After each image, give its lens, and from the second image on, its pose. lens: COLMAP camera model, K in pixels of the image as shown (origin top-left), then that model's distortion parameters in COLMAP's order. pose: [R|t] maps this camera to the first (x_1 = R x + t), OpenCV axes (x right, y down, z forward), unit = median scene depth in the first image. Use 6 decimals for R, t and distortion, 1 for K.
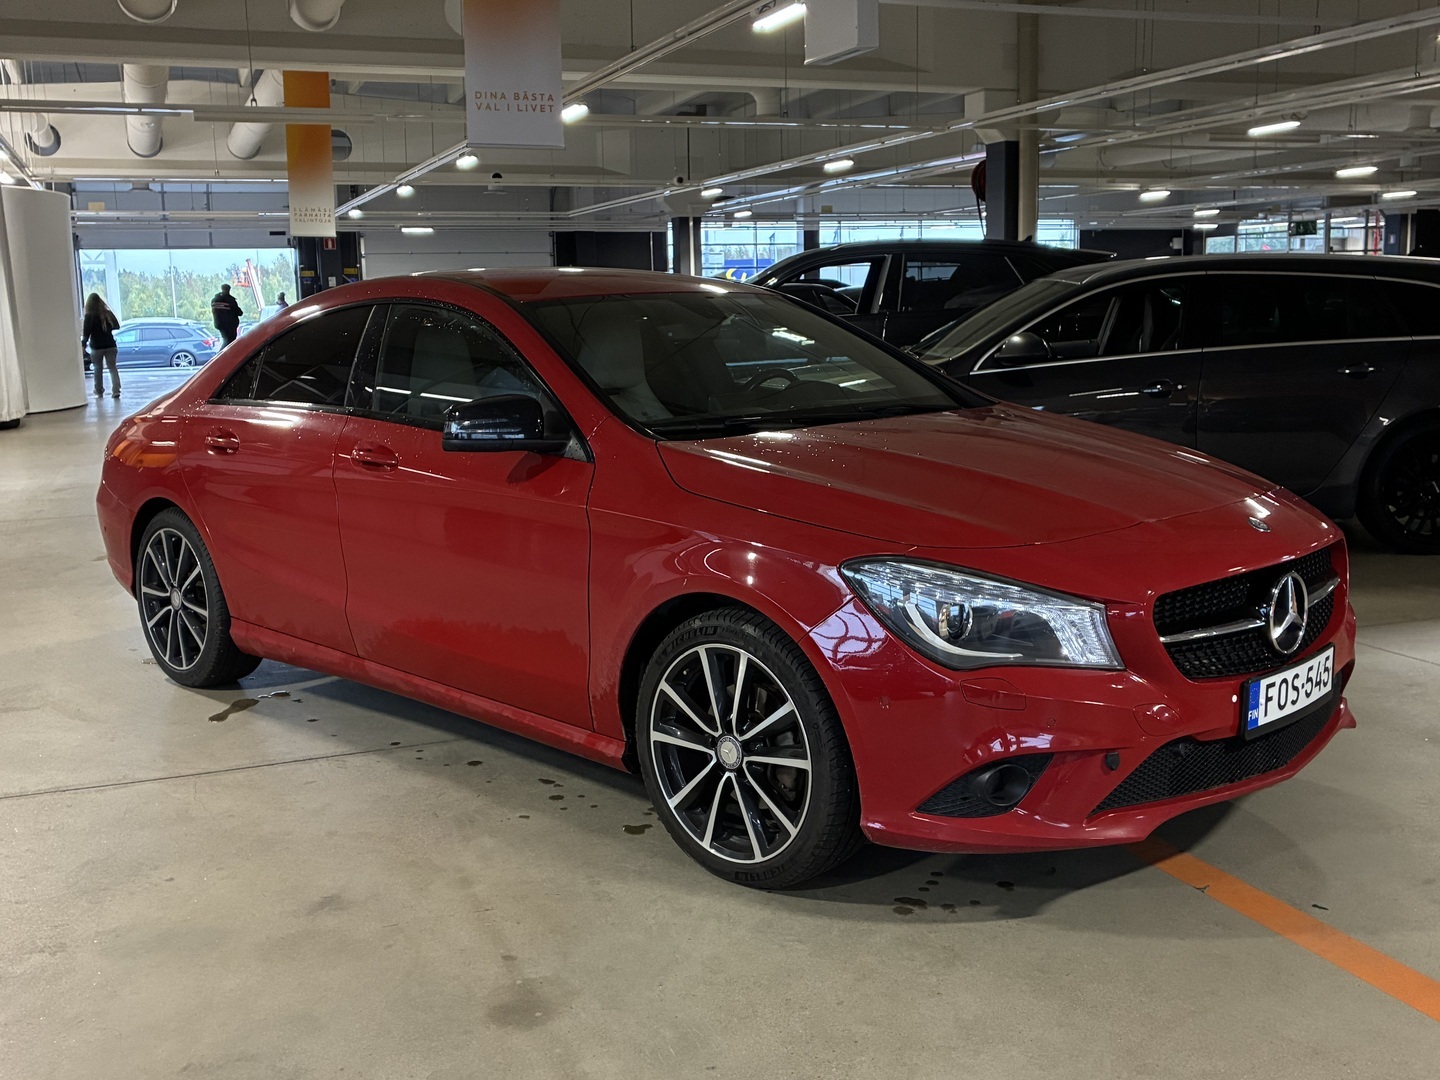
lens RADIAL K [[1510.0, 0, 720.0], [0, 1510.0, 540.0], [0, 0, 1]] dist [0.020244, -0.019988]
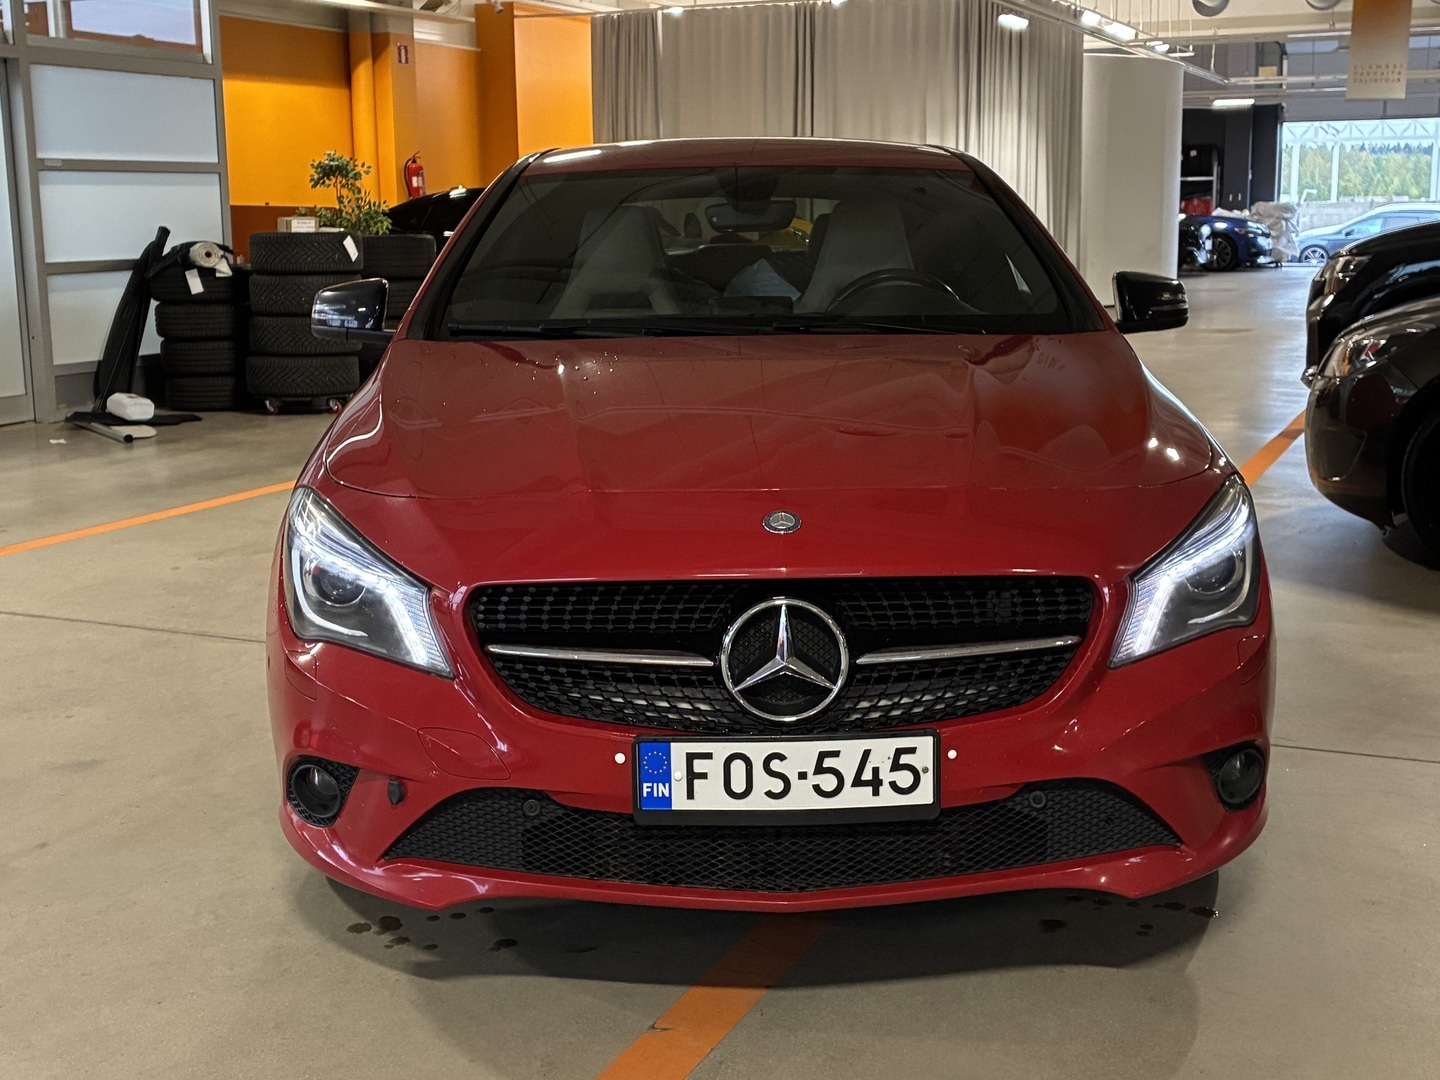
lens RADIAL K [[1822.3, 0, 720.0], [0, 1822.3, 540.0], [0, 0, 1]] dist [0.025916, 0.000492]
pose [[0.710803, 0.143466, -0.688605, 0.854512], [-0.119368, 0.989382, 0.082916, -0.061640], [0.693189, 0.023261, 0.720381, 0.399820]]
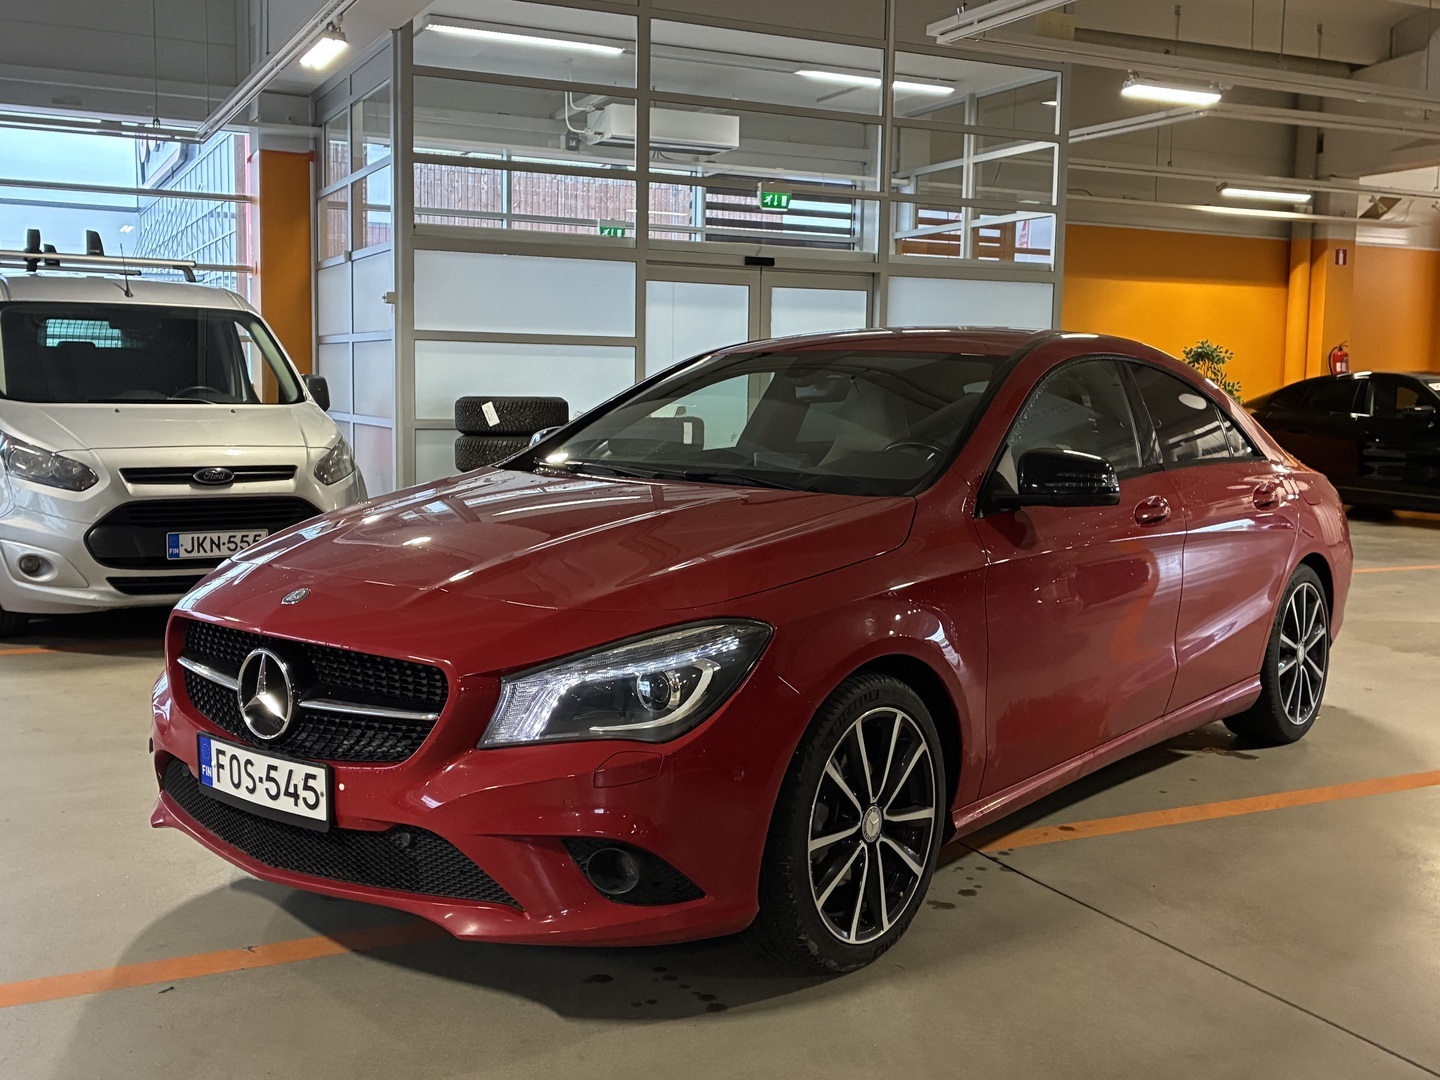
lens RADIAL K [[1510.0, 0, 720.0], [0, 1510.0, 540.0], [0, 0, 1]] dist [0.020244, -0.019988]
pose [[0.089256, 0.130483, -0.987425, 1.236981], [-0.178230, 0.977472, 0.113057, -0.186531], [0.979932, 0.165898, 0.110502, 1.109119]]
